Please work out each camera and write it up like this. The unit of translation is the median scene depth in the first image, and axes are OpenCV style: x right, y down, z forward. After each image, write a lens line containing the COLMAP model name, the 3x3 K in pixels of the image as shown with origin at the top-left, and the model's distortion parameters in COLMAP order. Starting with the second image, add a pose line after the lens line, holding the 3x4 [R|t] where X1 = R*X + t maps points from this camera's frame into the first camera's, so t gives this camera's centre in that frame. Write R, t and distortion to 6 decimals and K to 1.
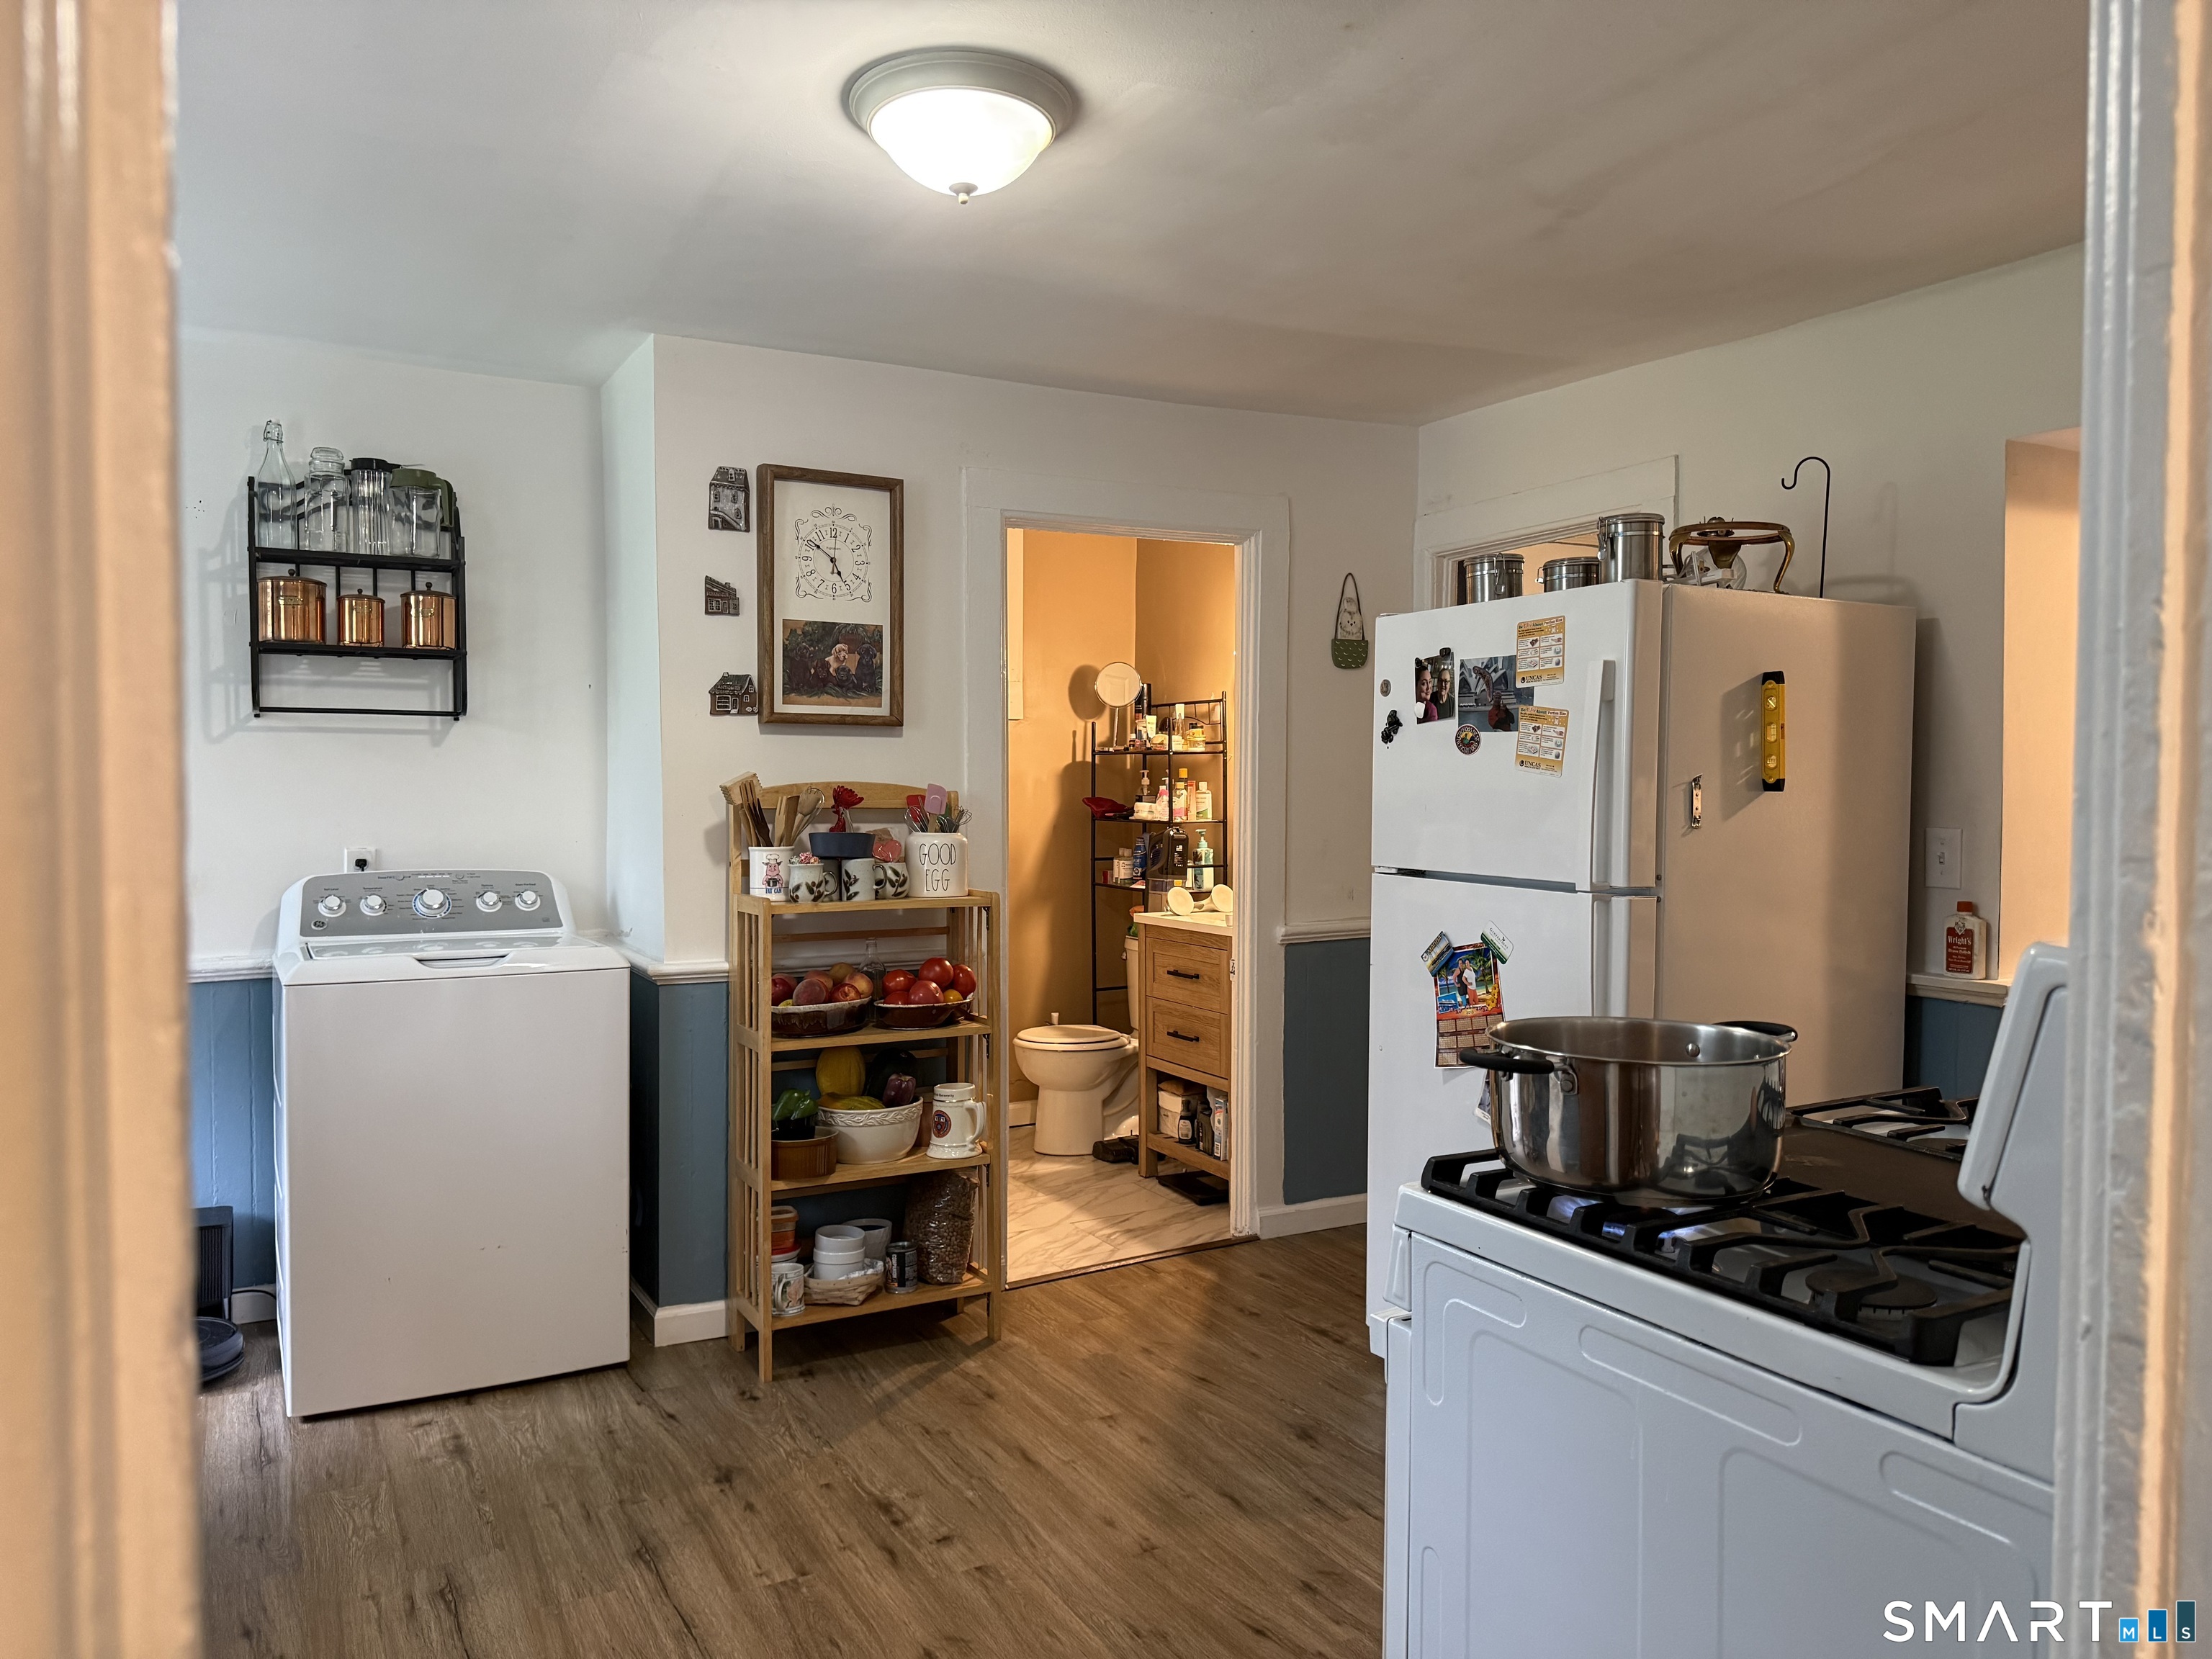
lens RADIAL K [[1547.8, 0, 1102.9], [0, 1547.8, 831.9], [0, 0, 1]] dist [-0.000355, -0.006712]
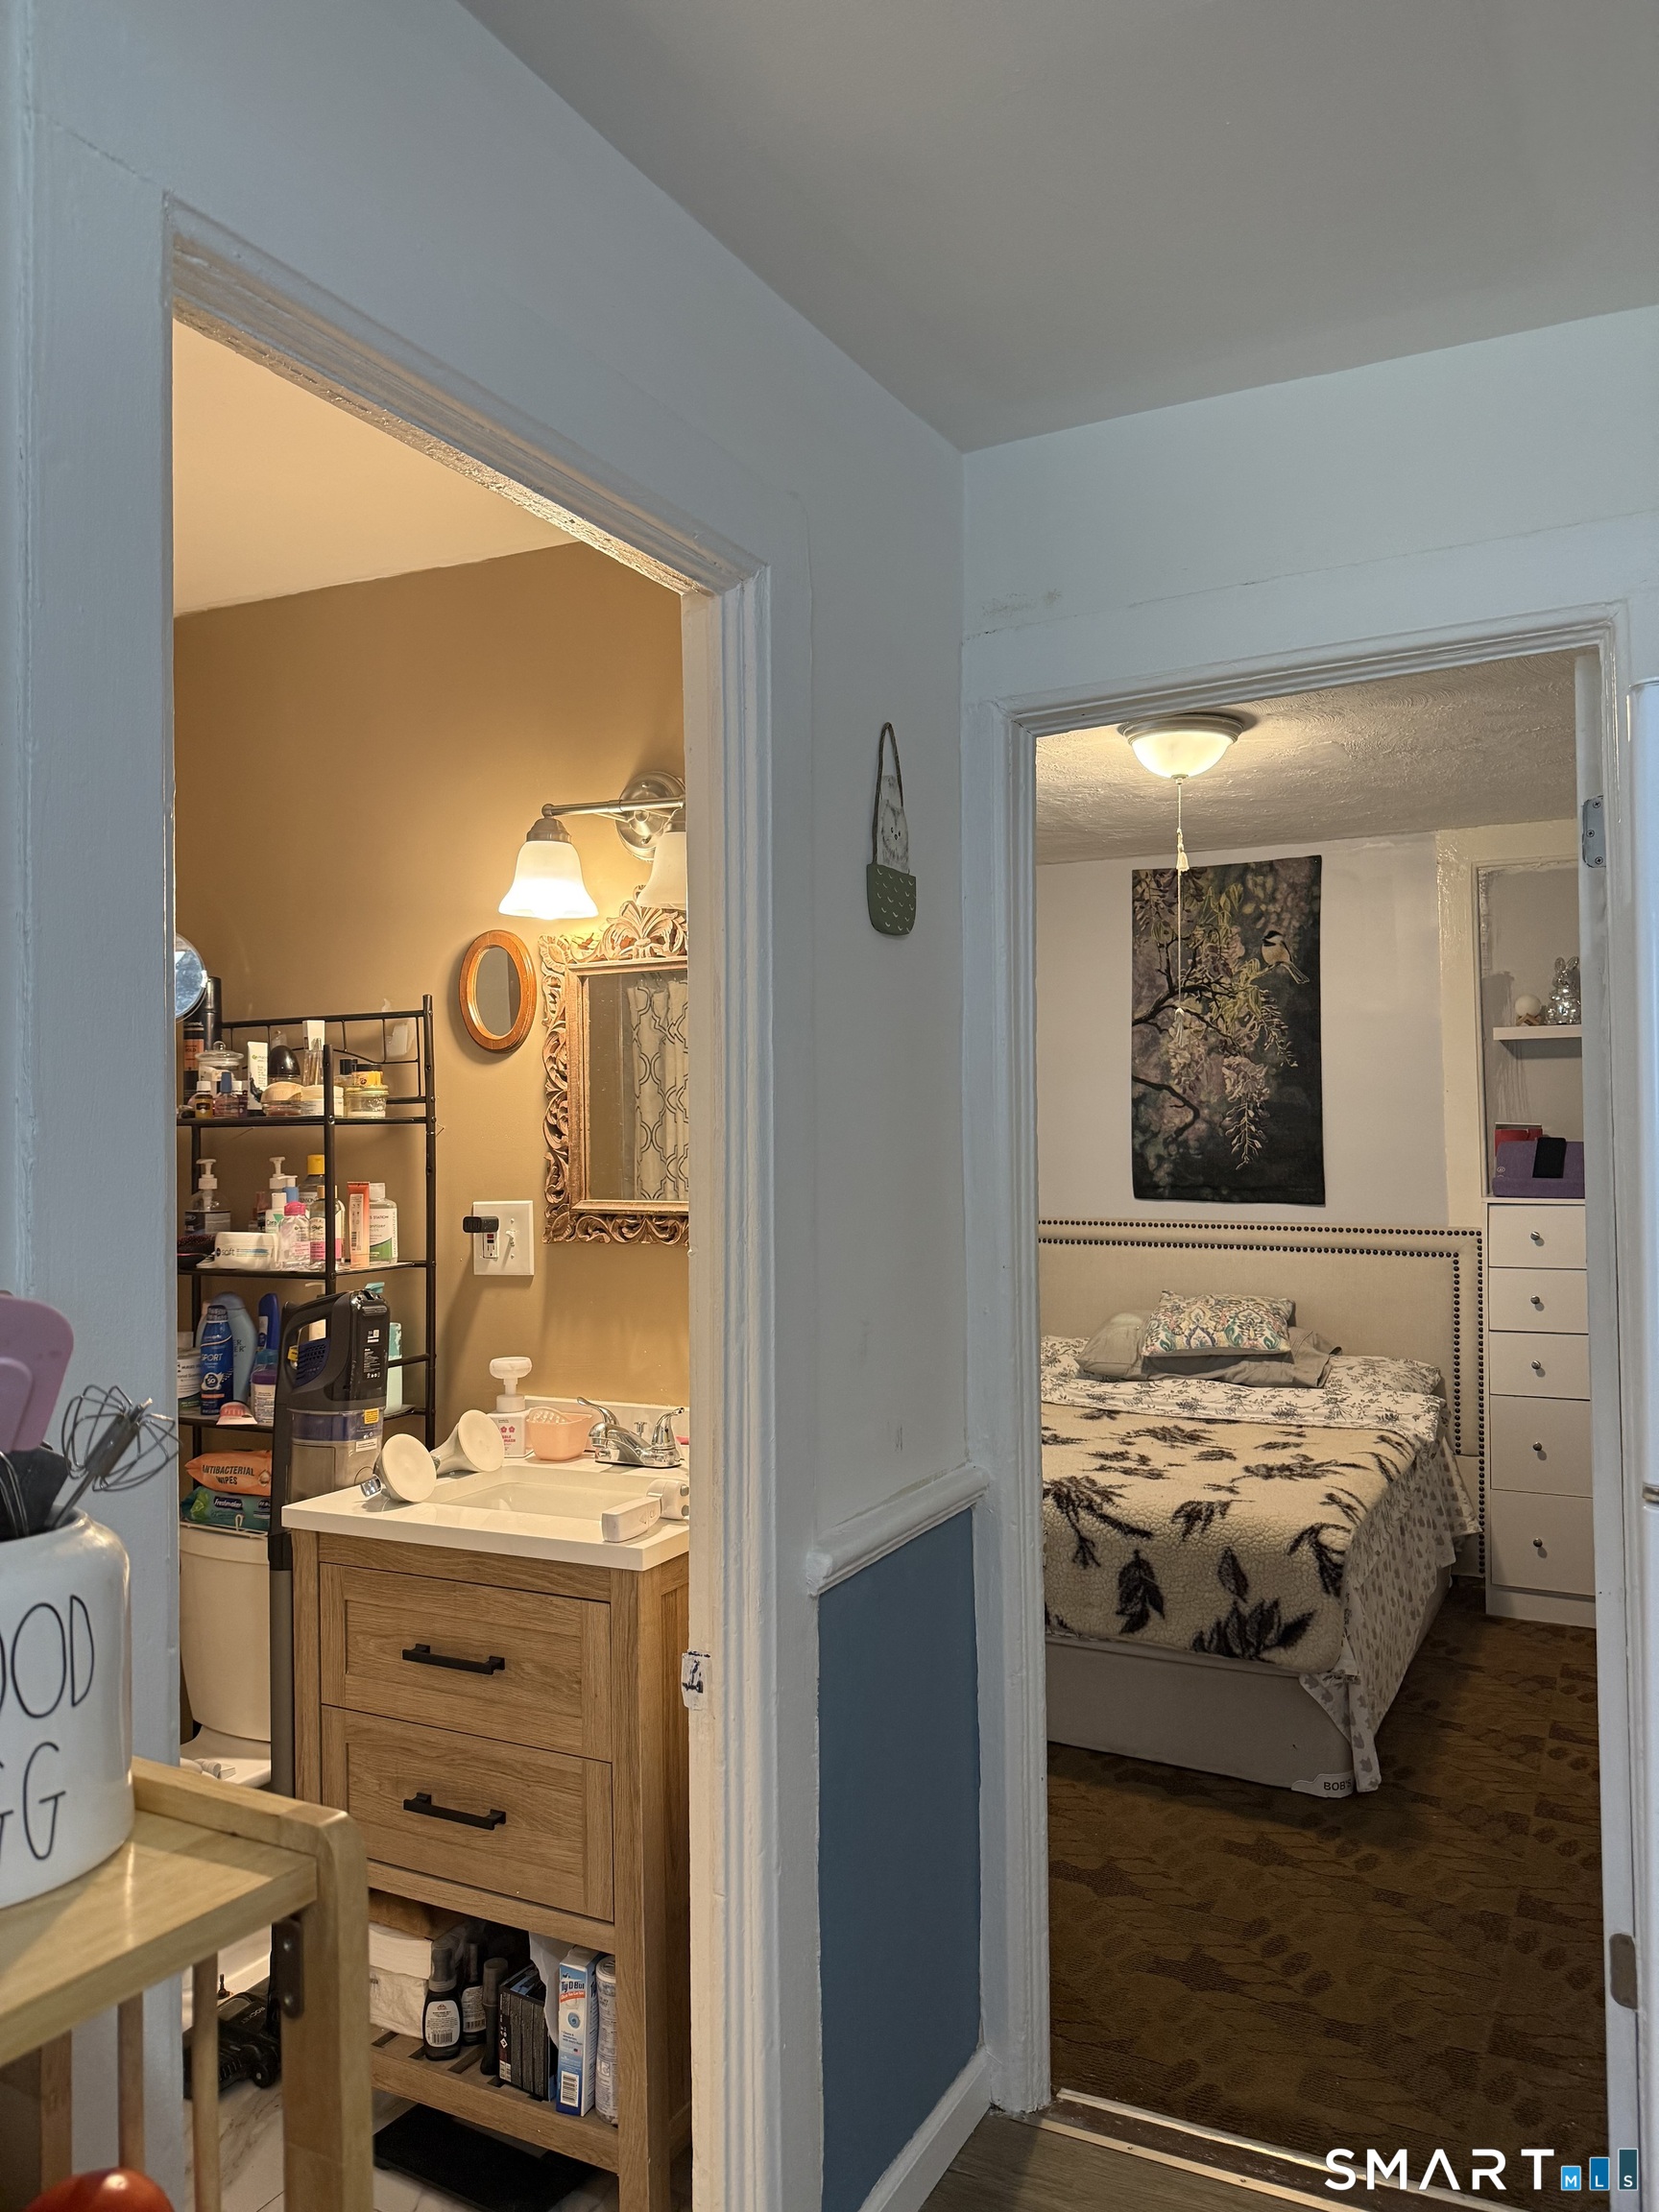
lens RADIAL K [[1547.8, 0, 843.6], [0, 1547.8, 1100.7], [0, 0, 1]] dist [-0.000355, -0.006712]
pose [[0.830033, 0.002901, 0.557707, -0.089817], [0.030234, 0.998282, -0.050189, -0.032043], [-0.556894, 0.058520, 0.828519, 0.572466]]
